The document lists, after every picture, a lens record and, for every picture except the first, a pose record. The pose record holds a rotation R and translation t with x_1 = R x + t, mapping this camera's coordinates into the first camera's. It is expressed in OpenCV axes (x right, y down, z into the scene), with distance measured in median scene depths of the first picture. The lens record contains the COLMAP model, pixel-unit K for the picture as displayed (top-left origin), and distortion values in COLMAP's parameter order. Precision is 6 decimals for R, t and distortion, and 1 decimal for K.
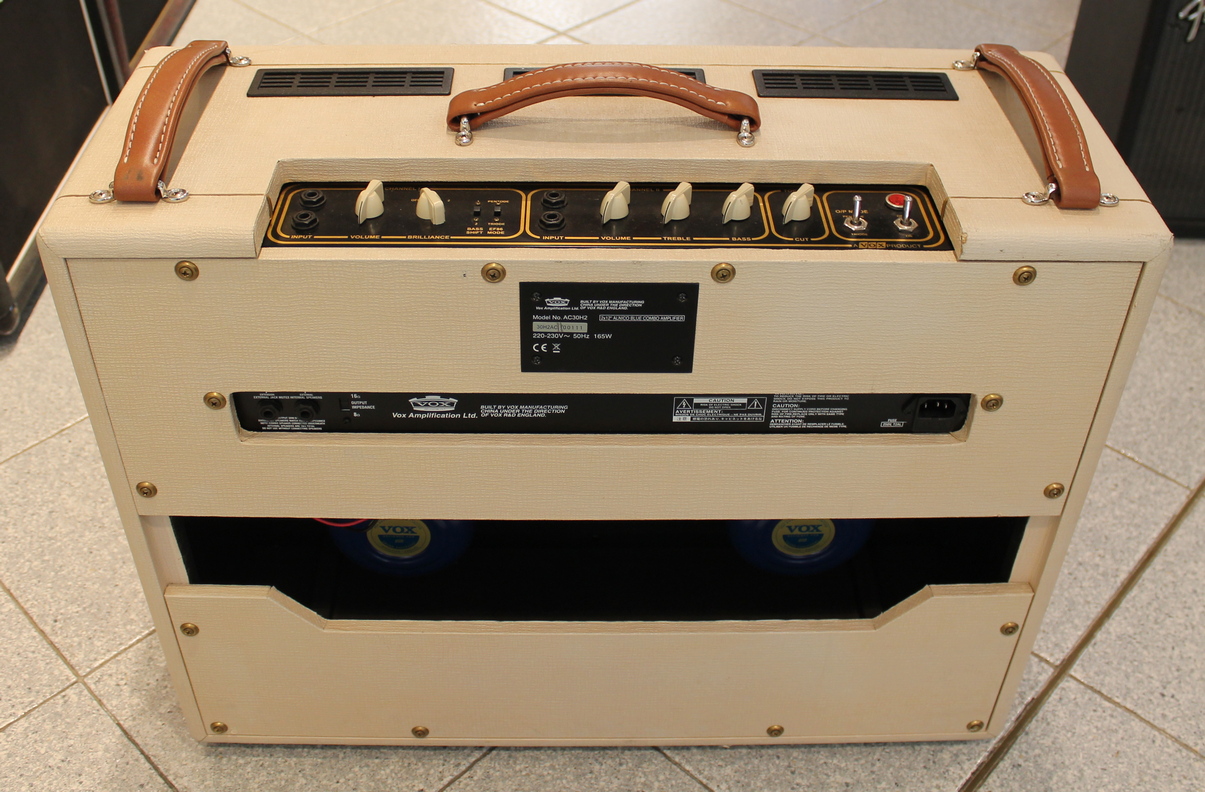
lens RADIAL K [[1290.1, 0, 602.5], [0, 1290.1, 396.0], [0, 0, 1]] dist [-0.004124, 0.040347]
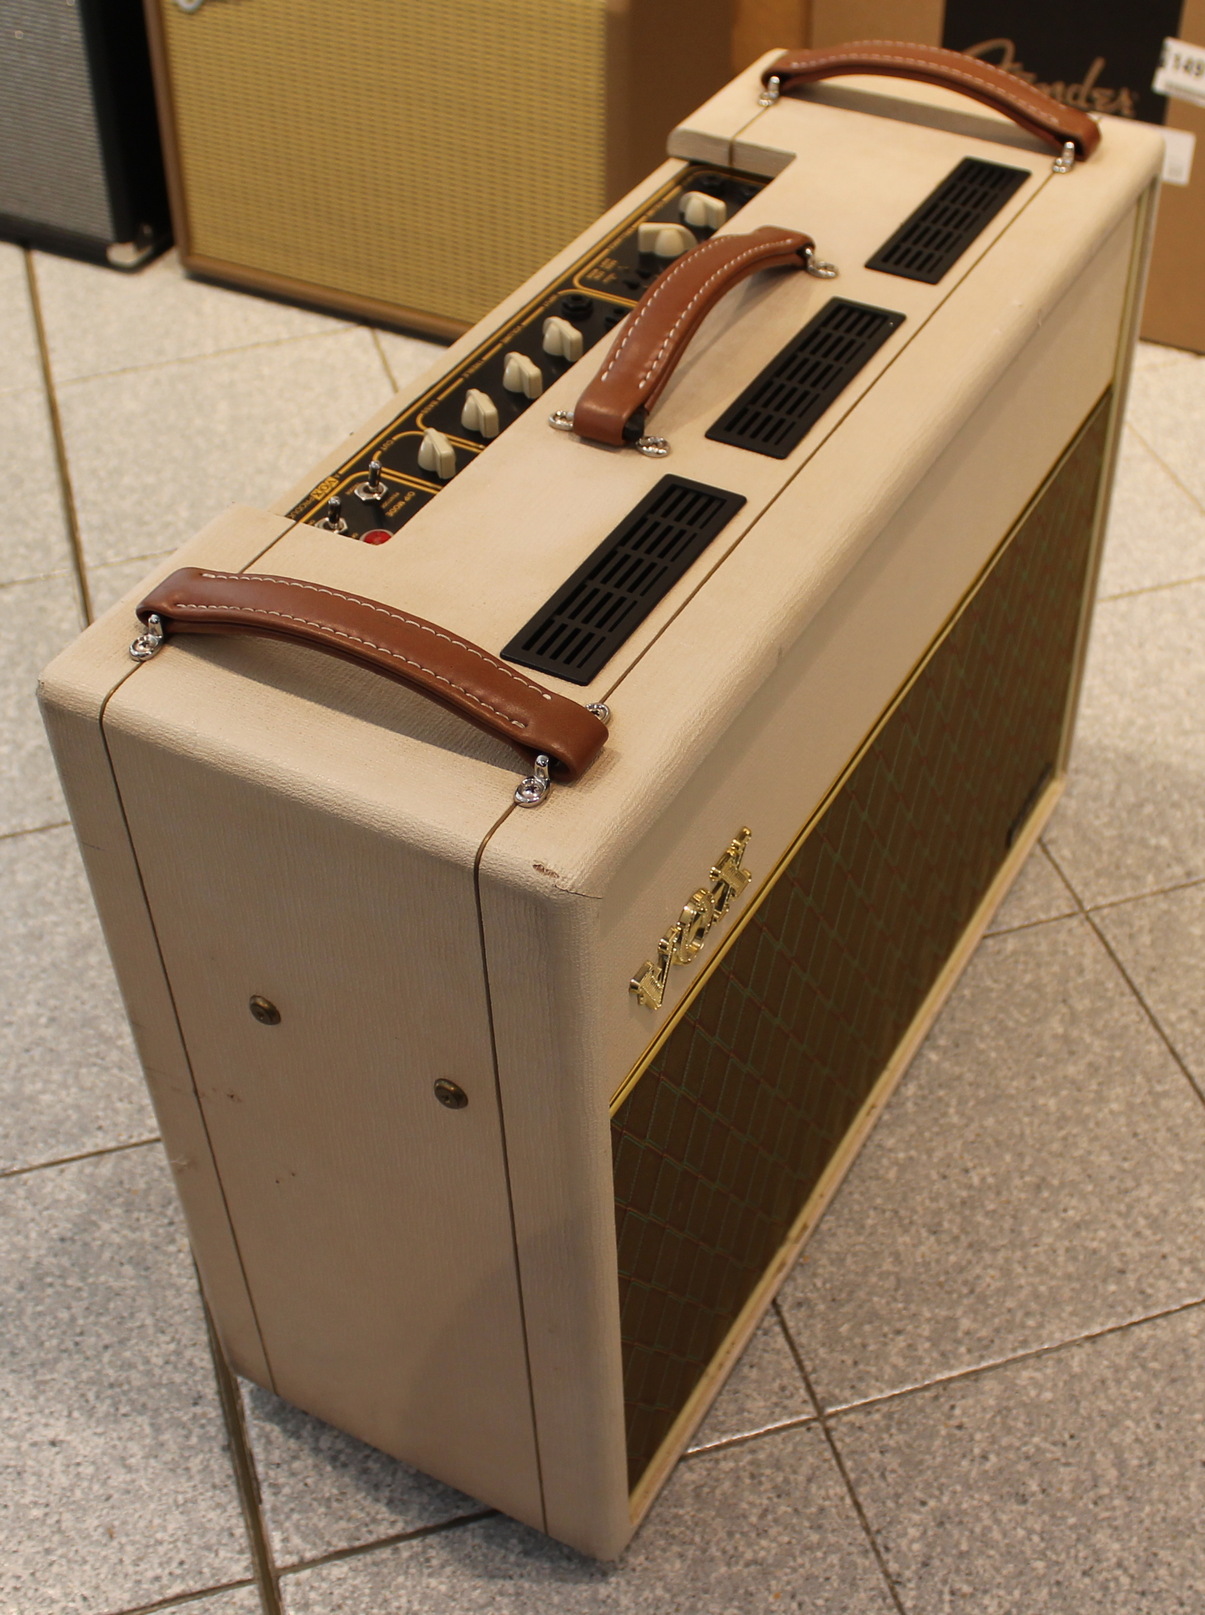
lens RADIAL K [[2075.3, 0, 602.5], [0, 2075.3, 807.5], [0, 0, 1]] dist [-0.003779, 0.010111]
pose [[-0.510283, 0.578043, -0.636771, 0.711217], [-0.535978, 0.365290, 0.761112, -0.747864], [0.672561, 0.729678, 0.123417, 0.772274]]
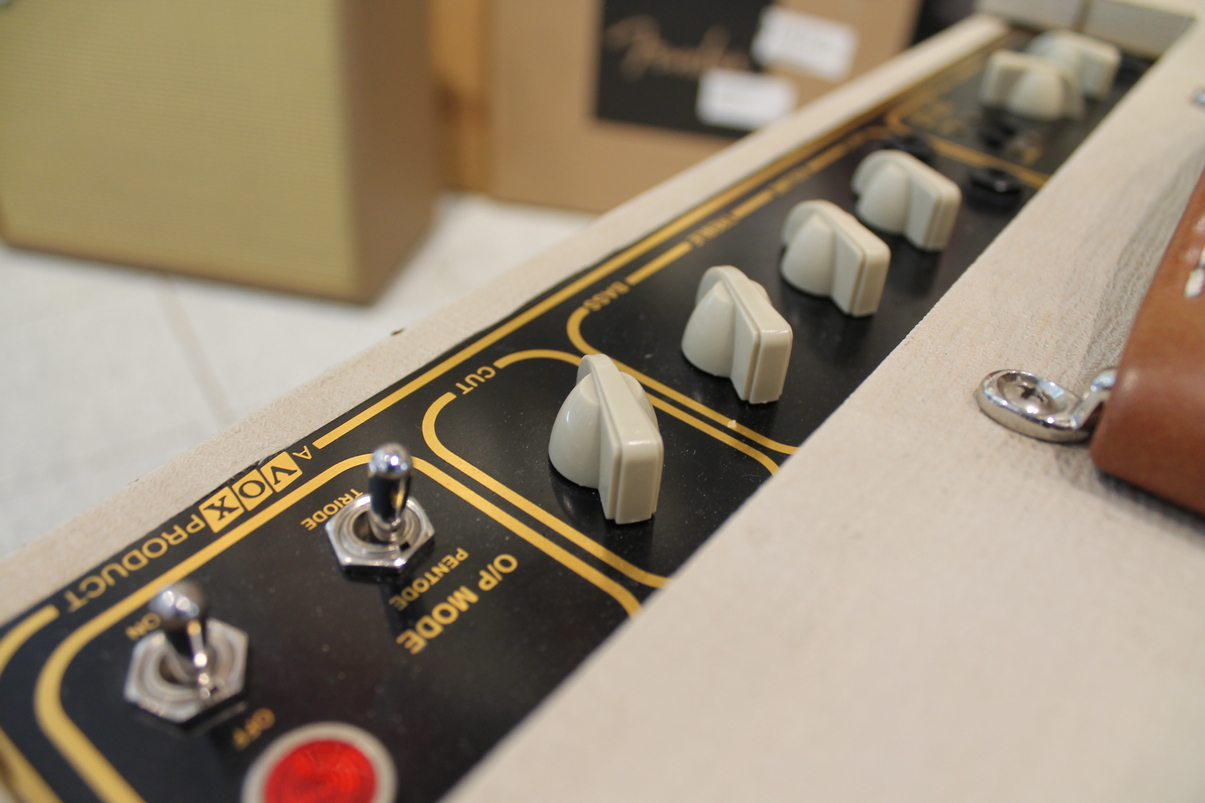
lens RADIAL K [[998.4, 0, 602.5], [0, 998.4, 401.5], [0, 0, 1]] dist [-0.109640, 0.001738]
pose [[-0.622054, 0.424466, -0.657934, 0.200512], [-0.554603, 0.354285, 0.752926, -0.212210], [0.552688, 0.833253, 0.015026, 0.718865]]
